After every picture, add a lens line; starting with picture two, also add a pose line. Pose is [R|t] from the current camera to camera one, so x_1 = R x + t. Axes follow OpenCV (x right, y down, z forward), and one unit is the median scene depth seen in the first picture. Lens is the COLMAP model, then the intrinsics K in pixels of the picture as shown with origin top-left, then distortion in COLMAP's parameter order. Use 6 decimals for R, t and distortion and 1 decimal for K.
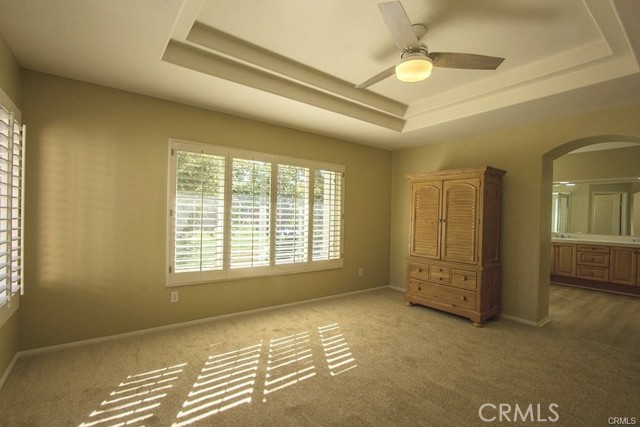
lens RADIAL K [[294.5, 0, 319.4], [0, 294.5, 217.8], [0, 0, 1]] dist [-0.019319, 0.000253]
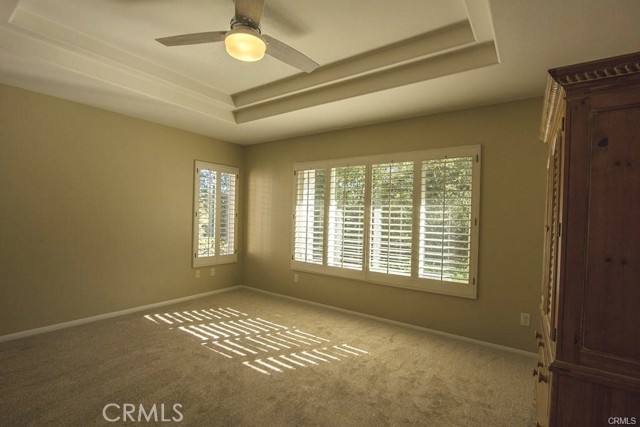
lens RADIAL K [[294.5, 0, 319.4], [0, 294.5, 217.8], [0, 0, 1]] dist [-0.019319, 0.000253]
pose [[0.309372, -0.008921, -0.950899, 0.911832], [-0.024458, 0.999551, -0.017335, 0.010452], [0.950627, 0.028620, 0.309014, 0.715723]]
